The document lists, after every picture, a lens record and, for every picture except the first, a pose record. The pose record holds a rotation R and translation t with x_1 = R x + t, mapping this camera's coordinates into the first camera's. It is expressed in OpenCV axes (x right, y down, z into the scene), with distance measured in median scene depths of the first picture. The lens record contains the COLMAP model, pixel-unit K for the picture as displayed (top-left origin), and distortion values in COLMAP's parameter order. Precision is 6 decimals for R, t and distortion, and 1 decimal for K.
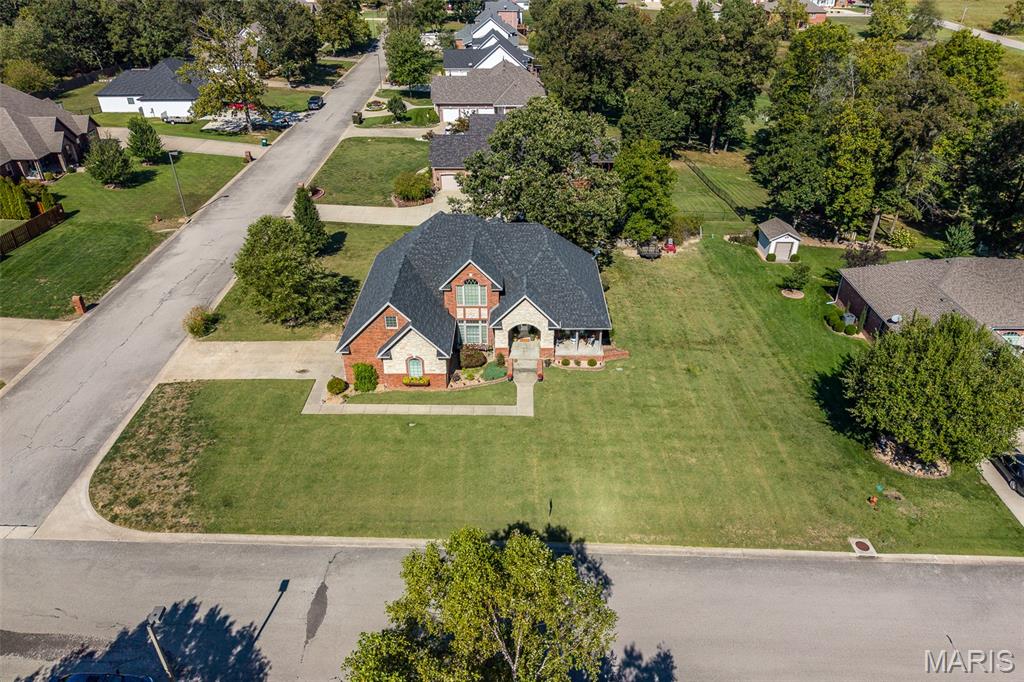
lens RADIAL K [[684.1, 0, 512.0], [0, 684.1, 341.0], [0, 0, 1]] dist [0.035038, -0.040483]
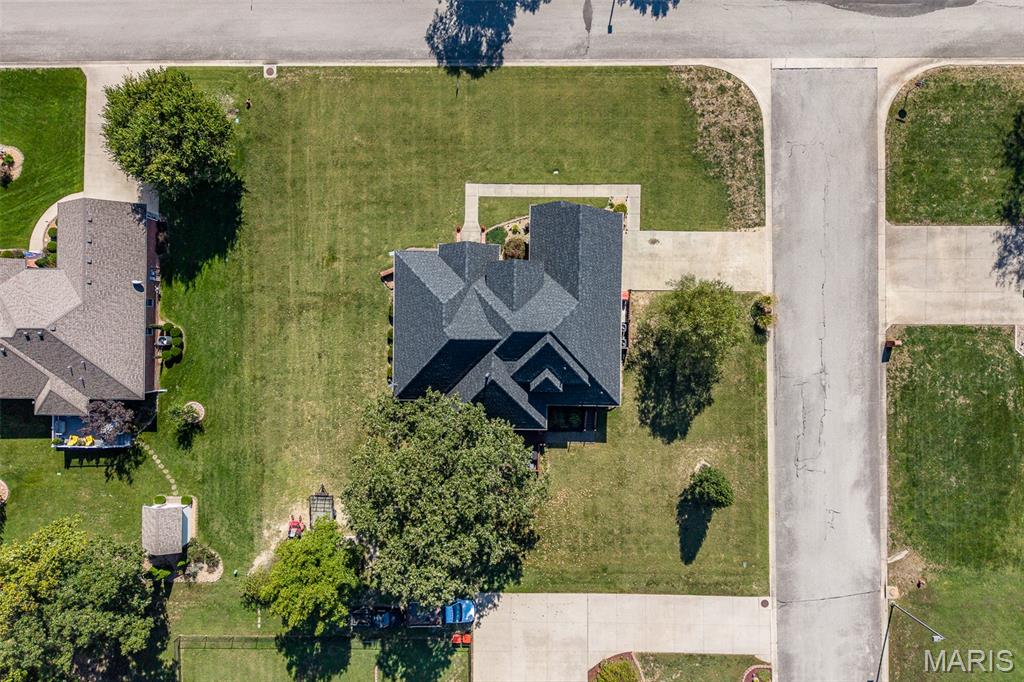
lens RADIAL K [[684.1, 0, 512.0], [0, 684.1, 341.0], [0, 0, 1]] dist [0.035038, -0.040483]
pose [[-0.999989, -0.003497, 0.003281, -0.057316], [0.004627, -0.523895, 0.851770, -1.056047], [-0.001260, 0.851776, 0.523905, 0.502511]]
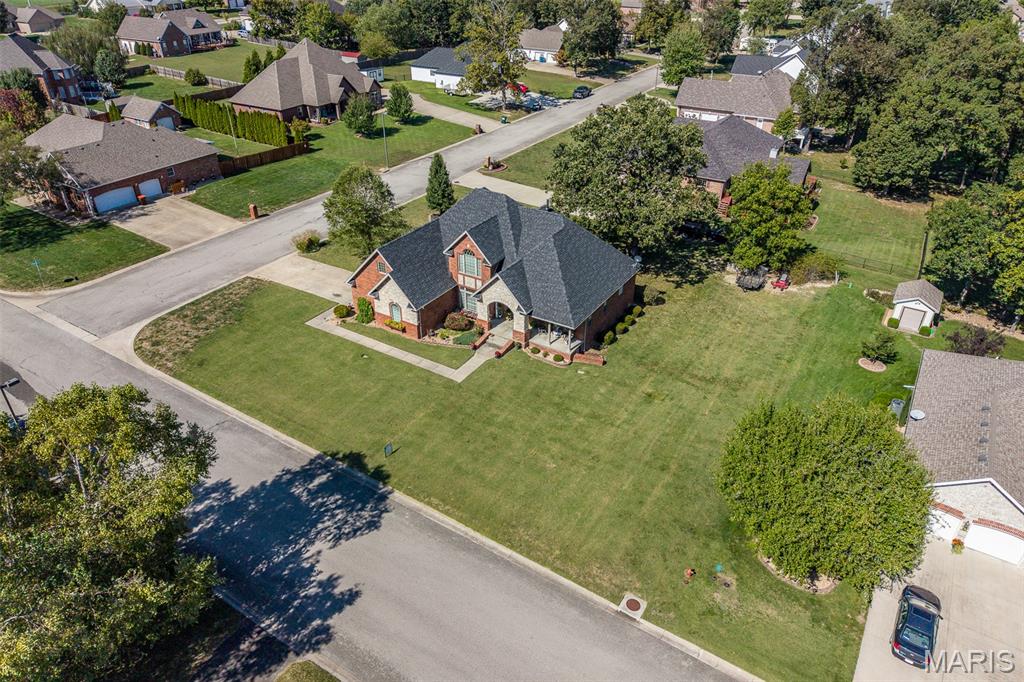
lens RADIAL K [[684.1, 0, 512.0], [0, 684.1, 341.0], [0, 0, 1]] dist [0.035038, -0.040483]
pose [[0.853254, 0.272062, -0.444904, 0.499498], [-0.272646, 0.959974, 0.064140, -0.038377], [0.444547, 0.066573, 0.893278, 0.068104]]
